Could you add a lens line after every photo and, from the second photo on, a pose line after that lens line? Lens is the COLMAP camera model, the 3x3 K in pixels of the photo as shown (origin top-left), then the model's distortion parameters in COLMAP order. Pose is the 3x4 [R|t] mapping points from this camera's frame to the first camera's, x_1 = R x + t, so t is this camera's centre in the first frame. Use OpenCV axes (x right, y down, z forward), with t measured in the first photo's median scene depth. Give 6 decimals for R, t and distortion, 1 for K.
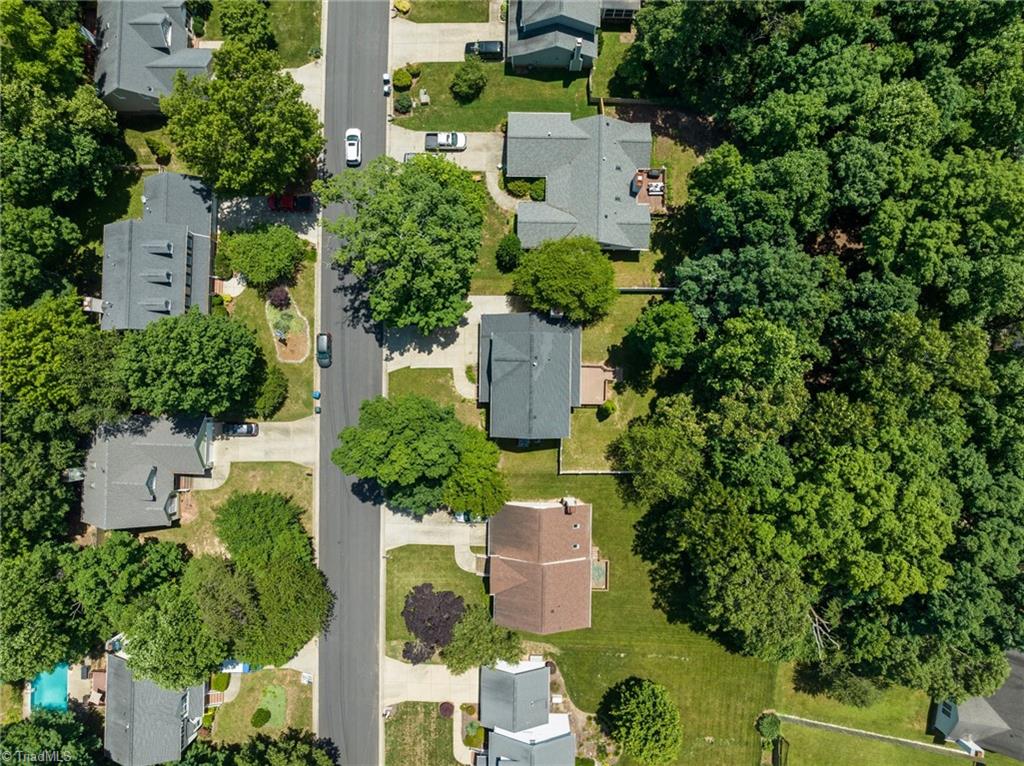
lens RADIAL K [[781.8, 0, 512.0], [0, 781.8, 383.0], [0, 0, 1]] dist [-0.047209, -0.000560]
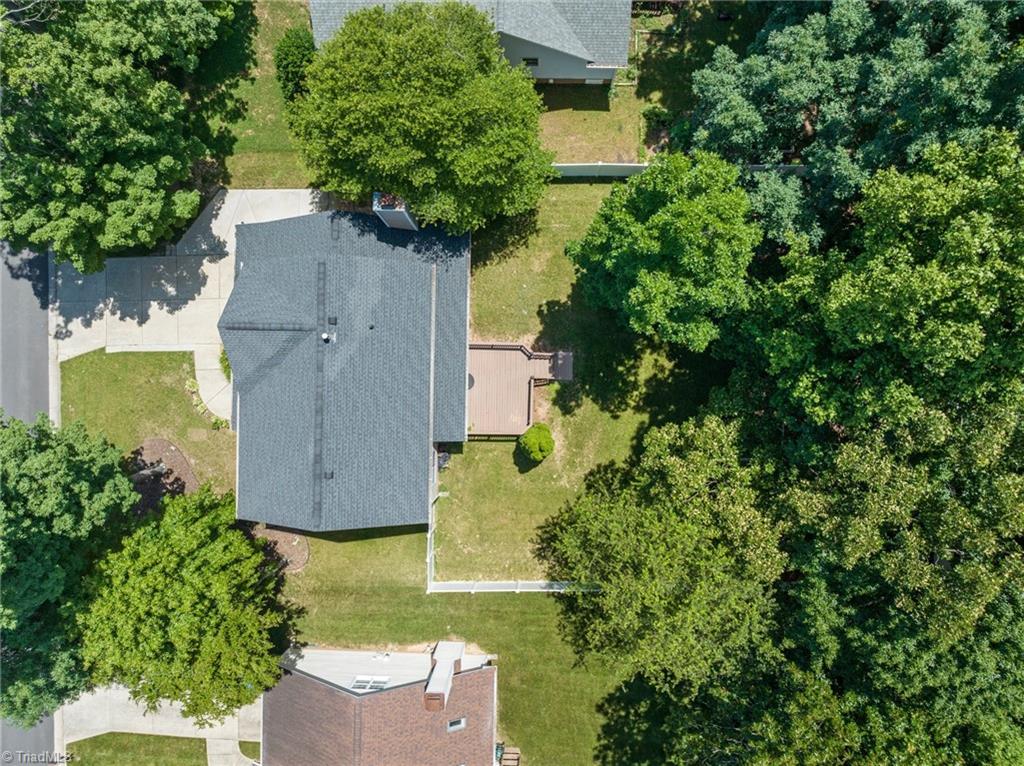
lens RADIAL K [[715.1, 0, 512.0], [0, 715.1, 383.0], [0, 0, 1]] dist [-0.041033, -0.000593]
pose [[0.999336, -0.001823, -0.036386, 0.124908], [0.002337, 0.999898, 0.014089, -0.007465], [0.036357, -0.014165, 0.999238, 0.608913]]
